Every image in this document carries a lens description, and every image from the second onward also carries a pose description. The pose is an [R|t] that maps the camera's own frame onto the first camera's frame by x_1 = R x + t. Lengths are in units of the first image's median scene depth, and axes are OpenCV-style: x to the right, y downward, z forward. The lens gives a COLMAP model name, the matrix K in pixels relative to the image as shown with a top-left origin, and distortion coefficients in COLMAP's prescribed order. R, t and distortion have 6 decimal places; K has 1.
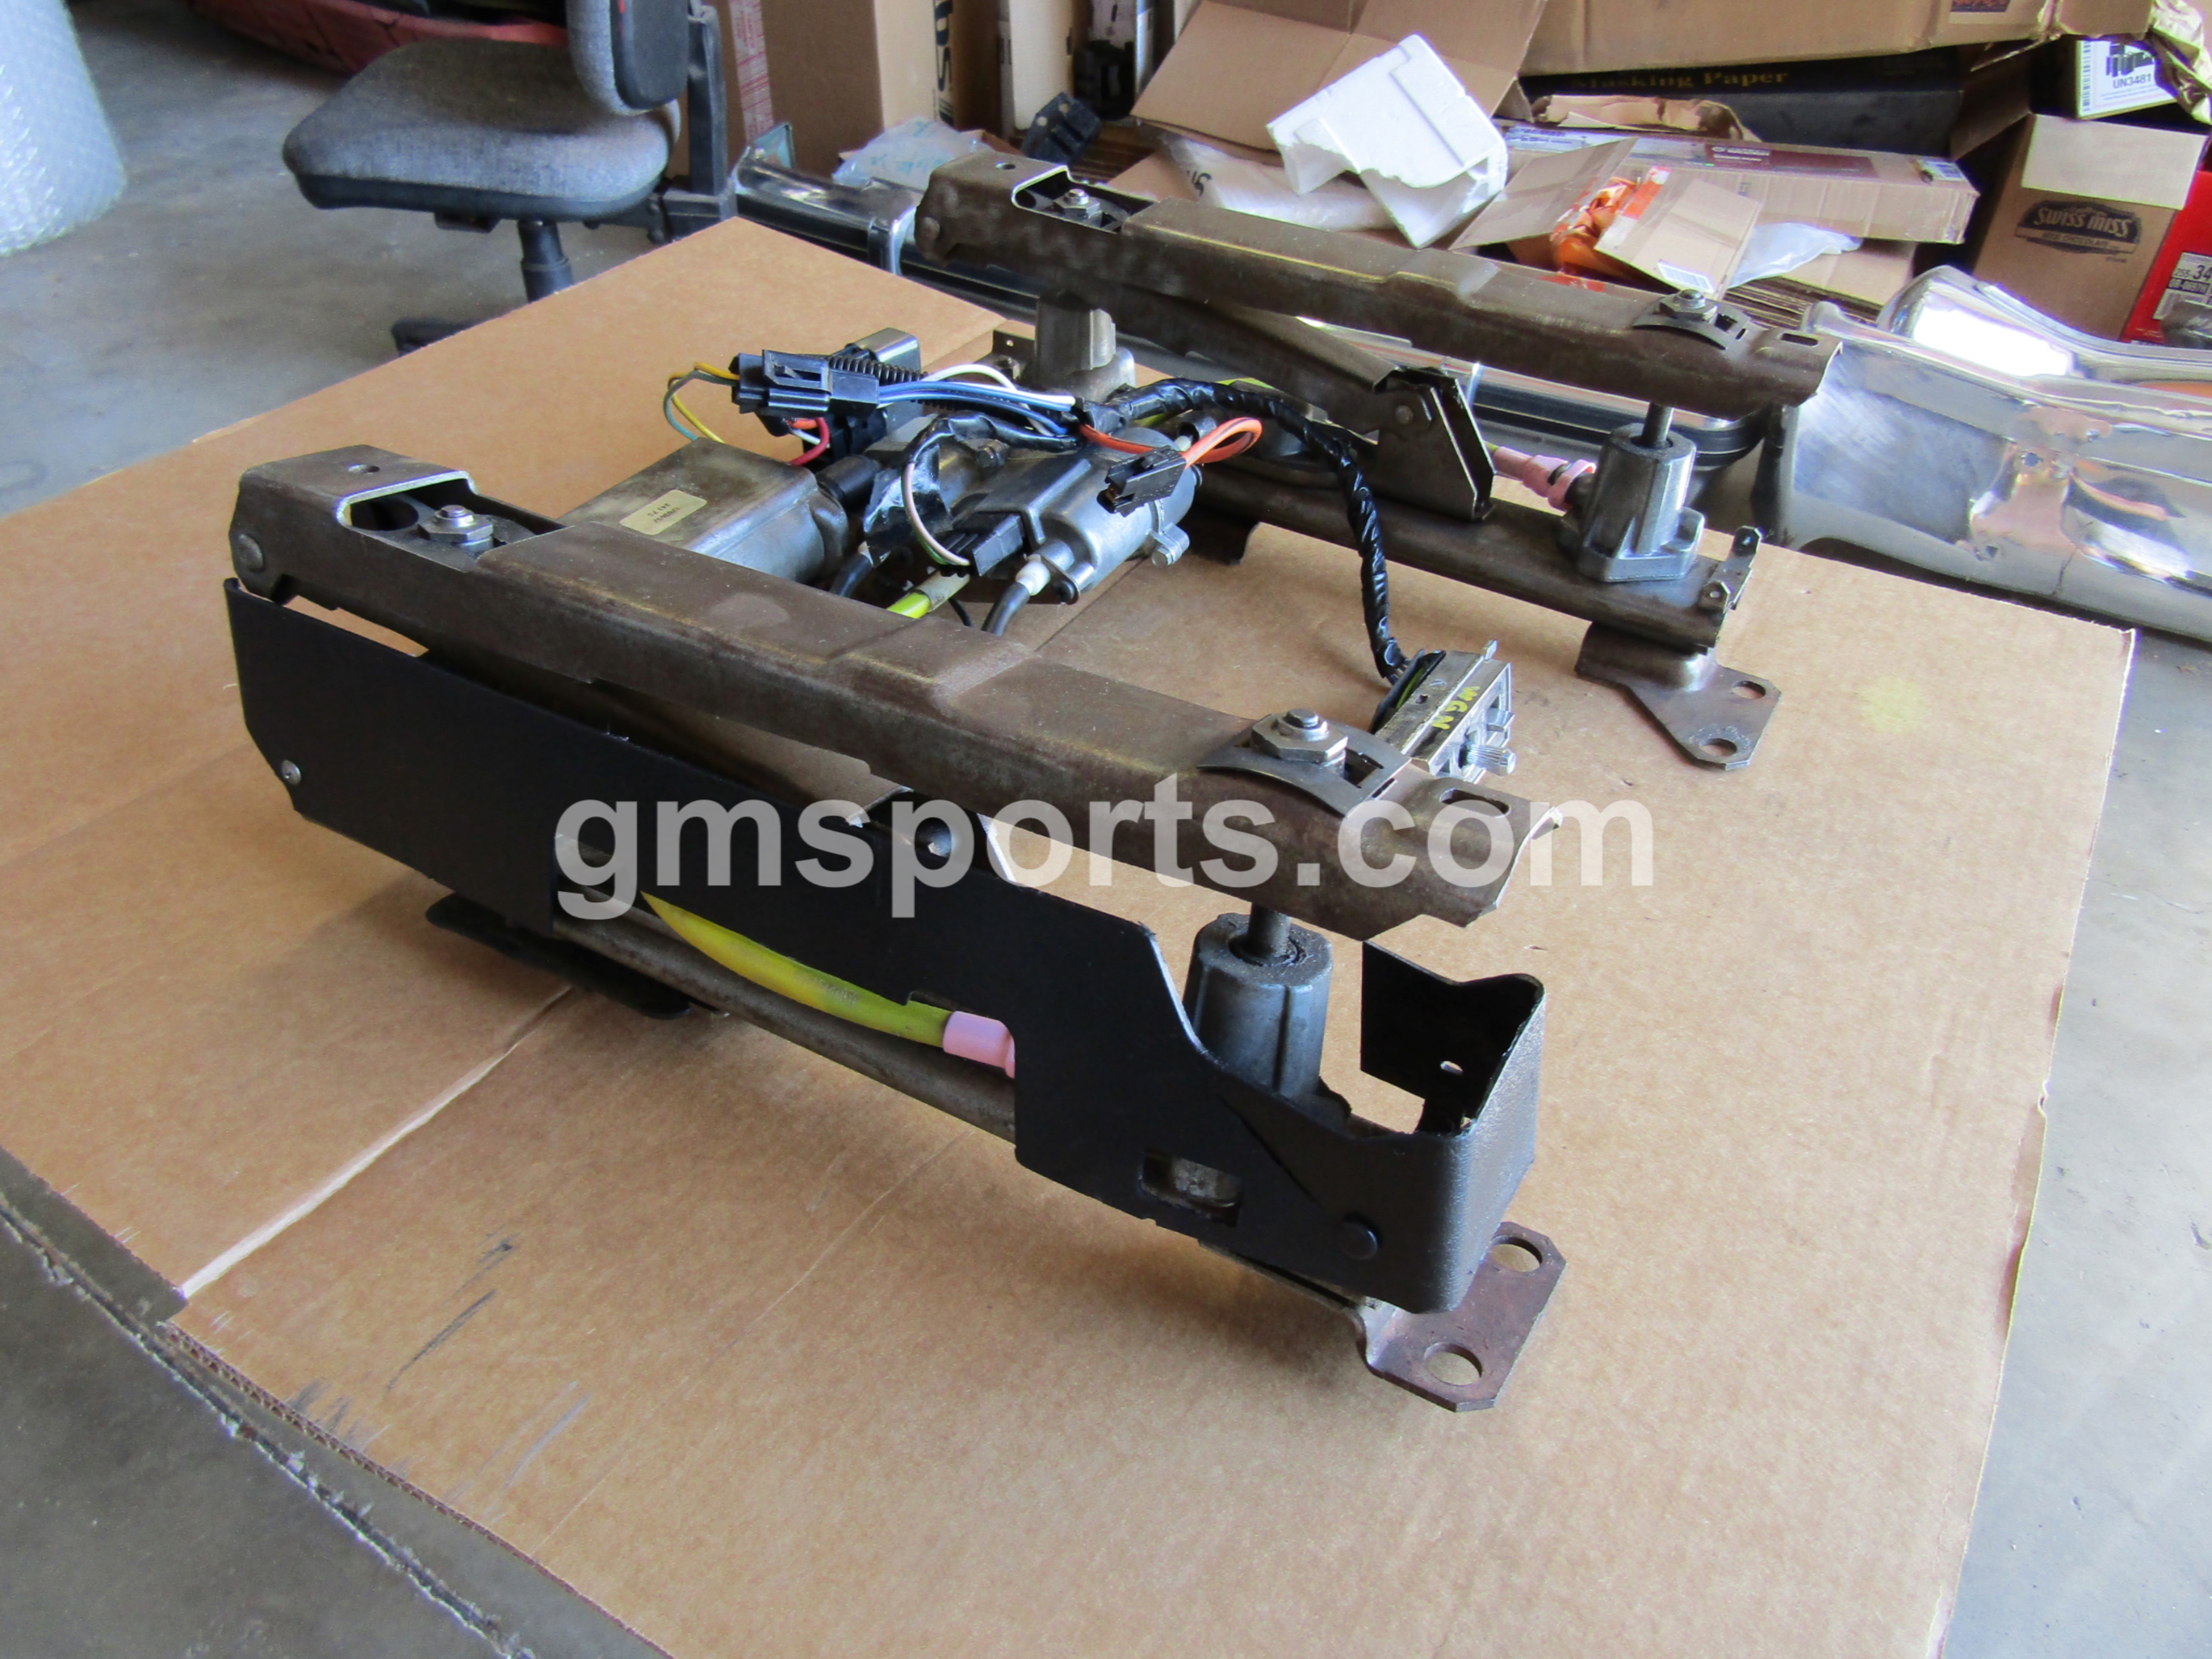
lens RADIAL K [[1556.1, 0, 1096.6], [0, 1556.1, 828.8], [0, 0, 1]] dist [-0.006412, -0.004393]
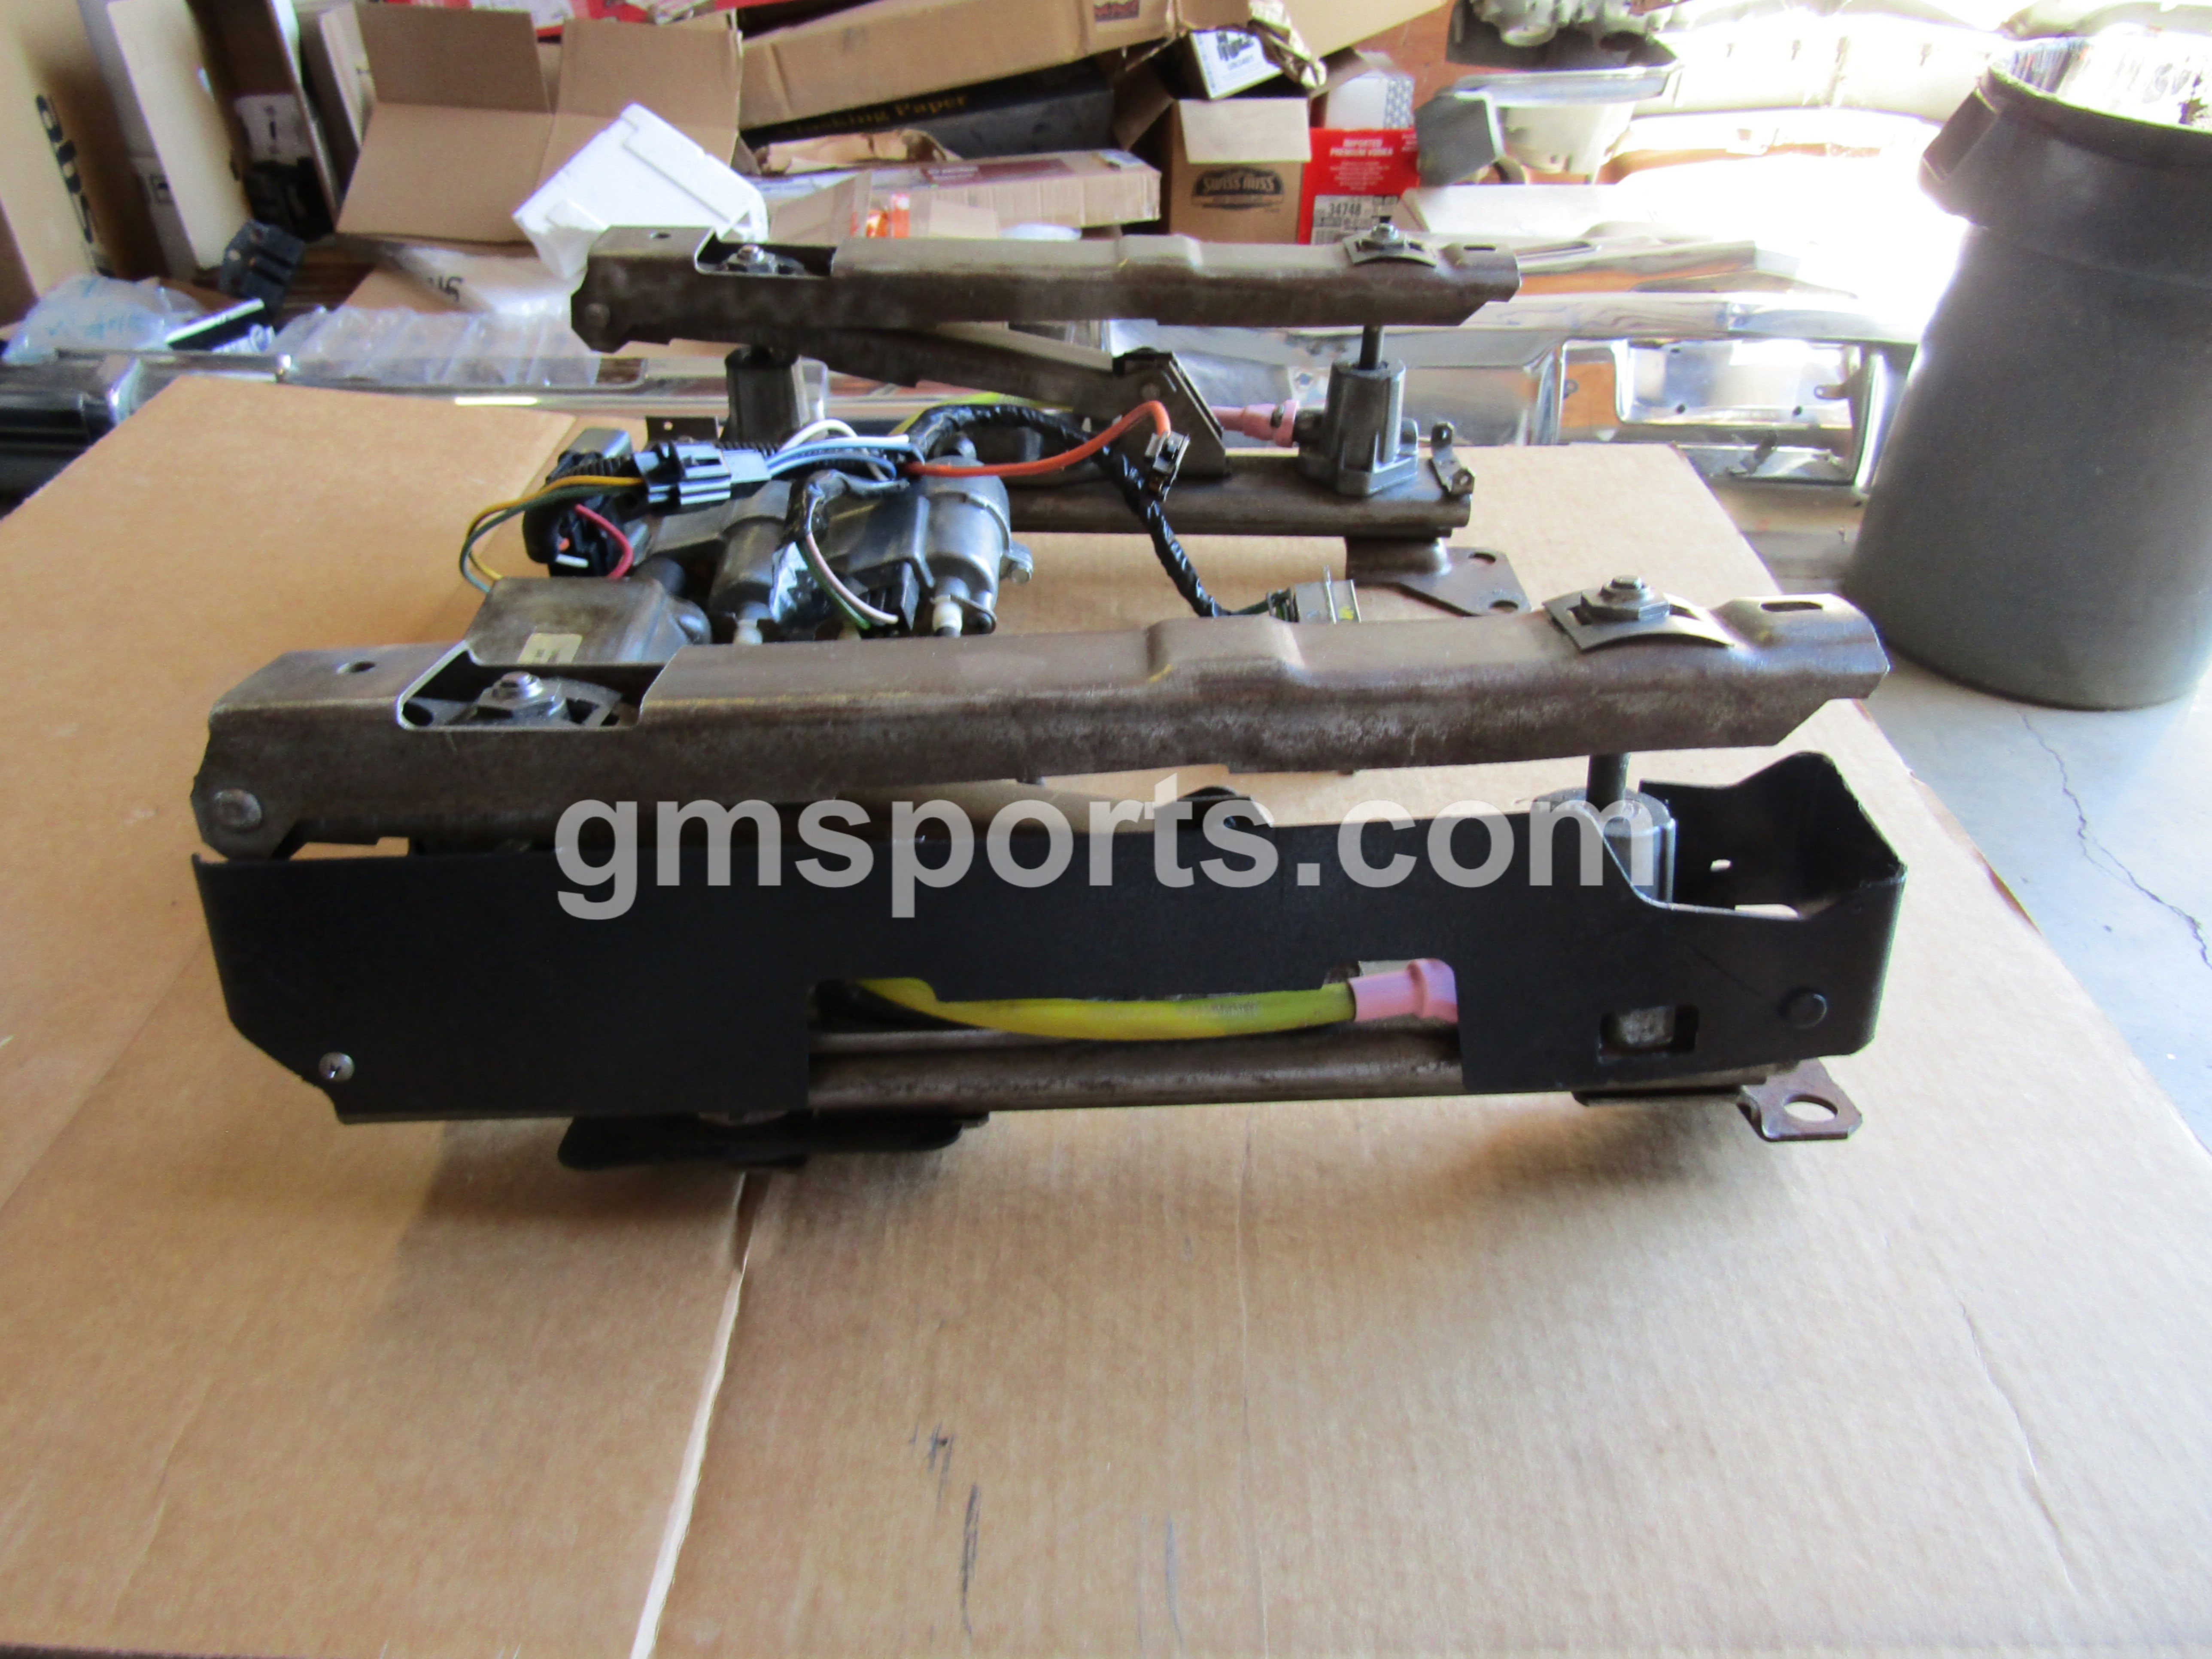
lens RADIAL K [[1556.1, 0, 1093.9], [0, 1556.1, 826.1], [0, 0, 1]] dist [-0.006412, -0.004393]
pose [[0.854422, -0.317567, 0.411234, -0.100021], [0.333667, 0.942069, 0.034231, -0.010517], [-0.398282, 0.107967, 0.910887, 0.023584]]
